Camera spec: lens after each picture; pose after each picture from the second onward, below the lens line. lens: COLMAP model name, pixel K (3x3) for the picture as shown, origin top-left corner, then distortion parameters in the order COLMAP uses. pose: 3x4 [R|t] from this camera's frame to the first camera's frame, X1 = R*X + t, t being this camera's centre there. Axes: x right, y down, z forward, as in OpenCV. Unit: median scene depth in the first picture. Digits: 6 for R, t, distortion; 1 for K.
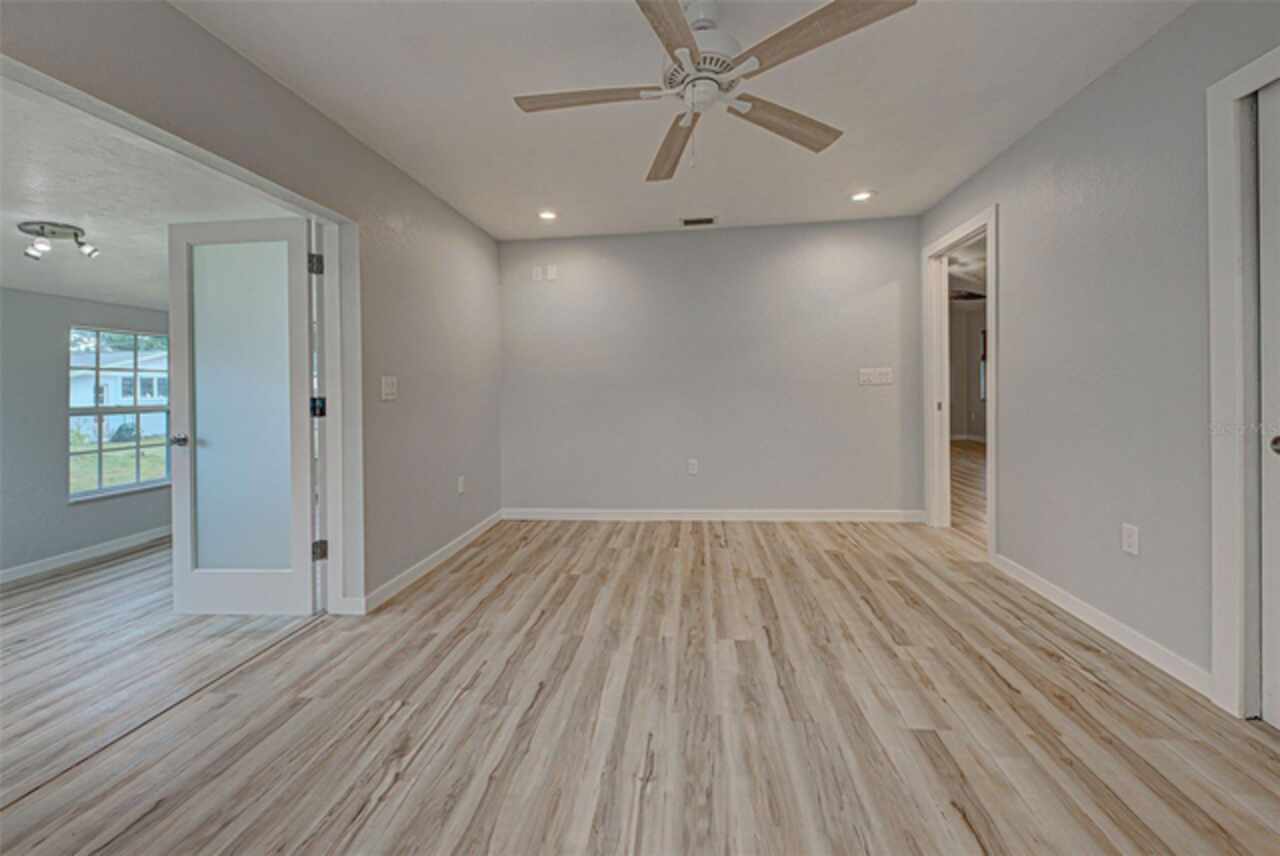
lens RADIAL K [[499.2, 0, 638.9], [0, 499.2, 384.2], [0, 0, 1]] dist [0.005818, -0.004139]
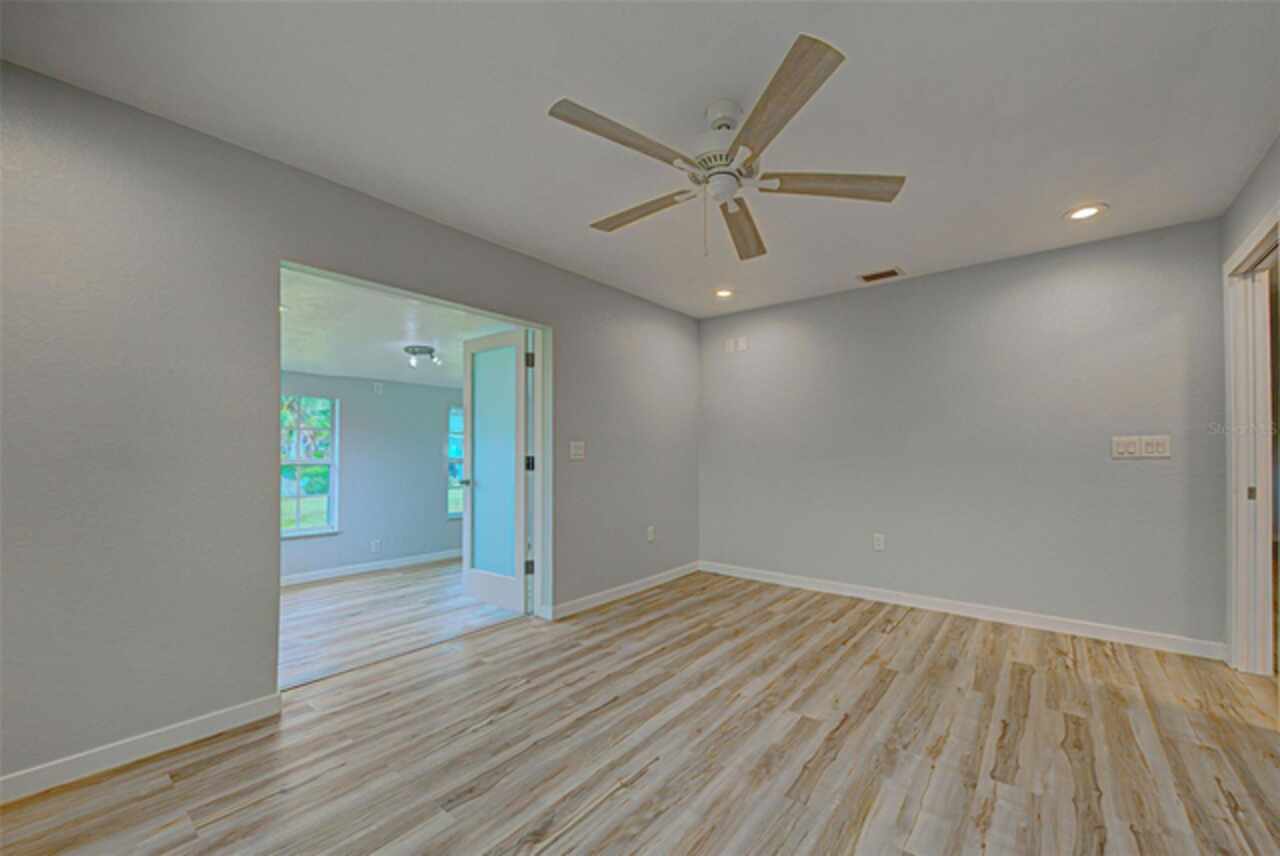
lens RADIAL K [[499.2, 0, 662.3], [0, 499.2, 446.6], [0, 0, 1]] dist [0.005818, -0.004139]
pose [[0.854044, 0.017179, -0.519917, 0.435257], [-0.015721, 0.999850, 0.007212, -0.020030], [0.519963, 0.002014, 0.854187, 0.012760]]
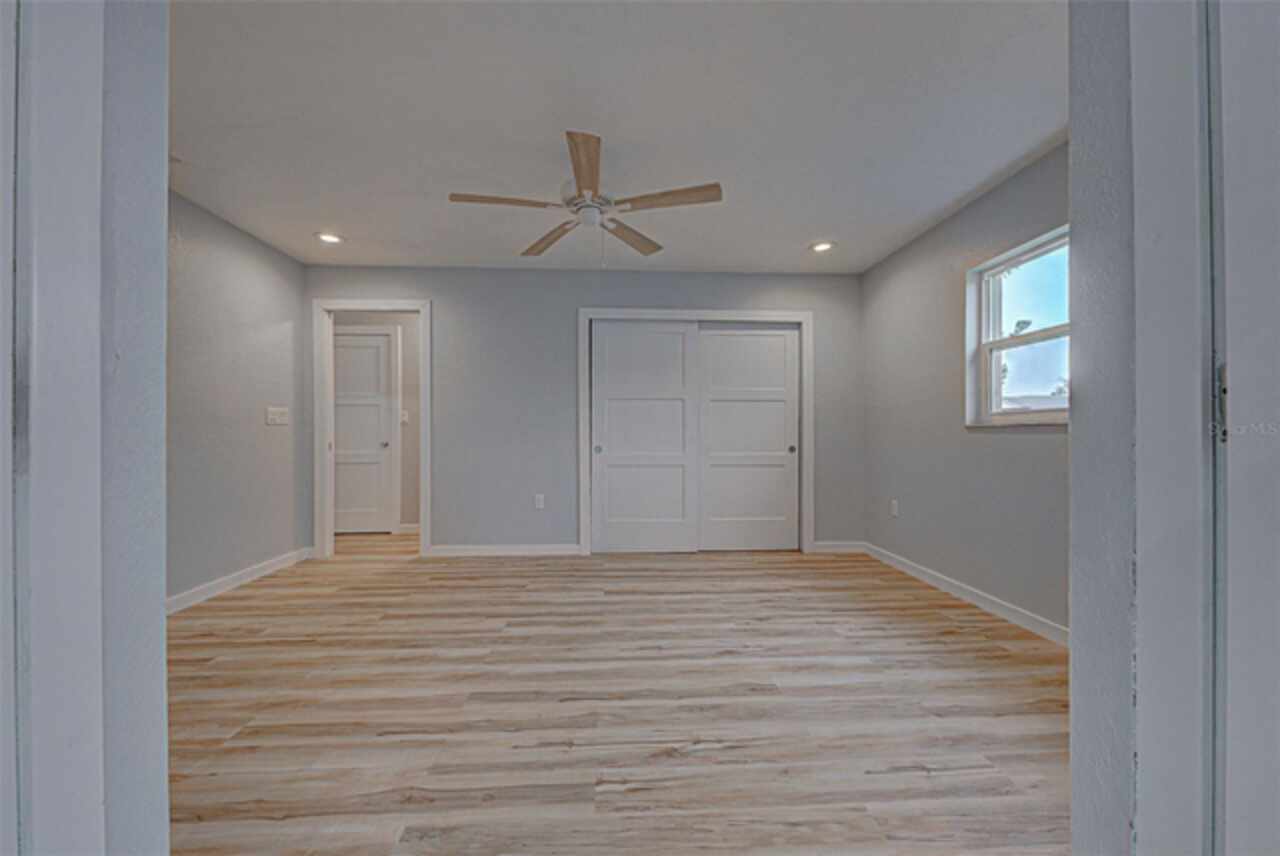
lens RADIAL K [[499.2, 0, 638.1], [0, 499.2, 436.6], [0, 0, 1]] dist [0.005818, -0.004139]
pose [[-0.178376, 0.022914, 0.983695, -1.020946], [-0.003371, 0.999709, -0.023898, 0.073042], [-0.983957, -0.007579, -0.178247, 0.856584]]
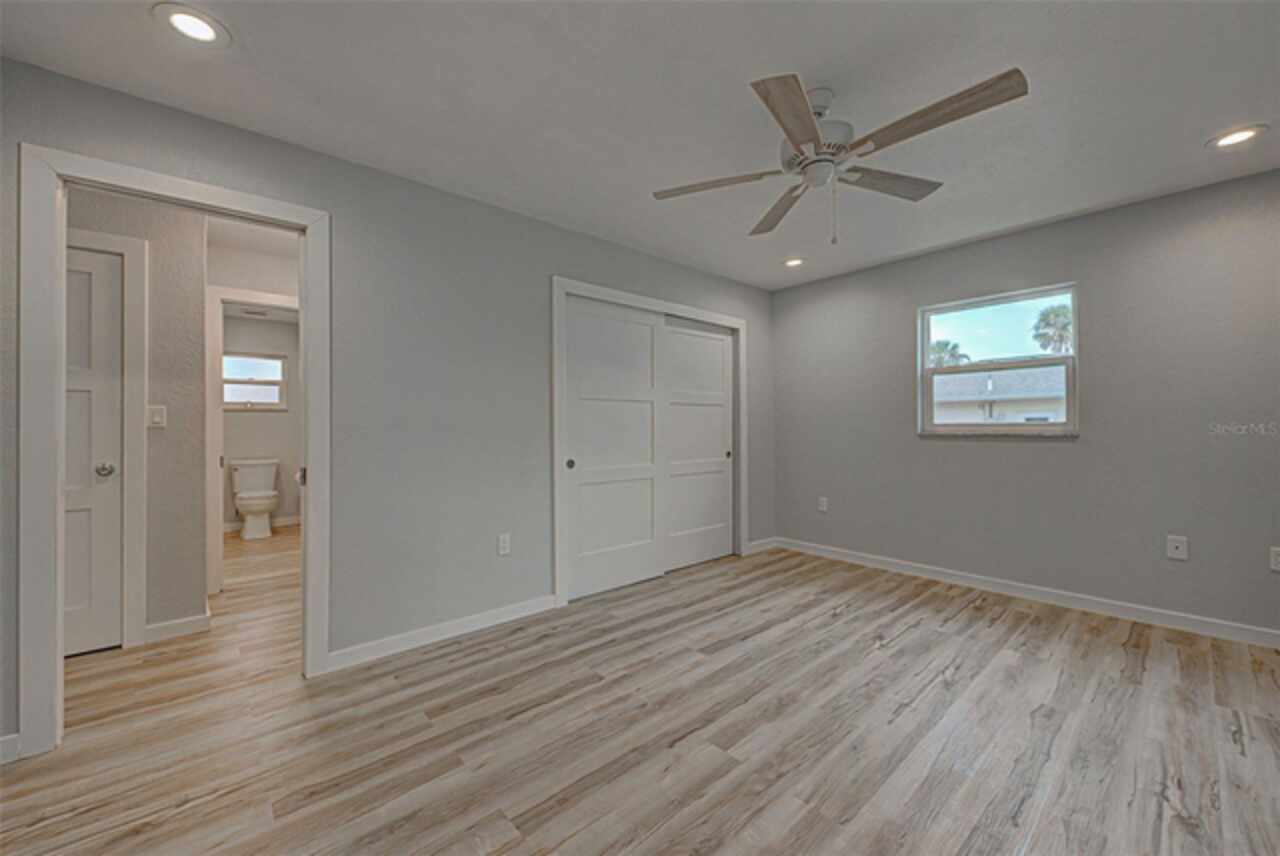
lens RADIAL K [[499.2, 0, 630.2], [0, 499.2, 423.6], [0, 0, 1]] dist [0.005818, -0.004139]
pose [[-0.744724, 0.033105, 0.666551, -0.236568], [0.017449, 0.999393, -0.030140, 0.006494], [-0.667144, -0.010816, -0.744850, 1.622423]]
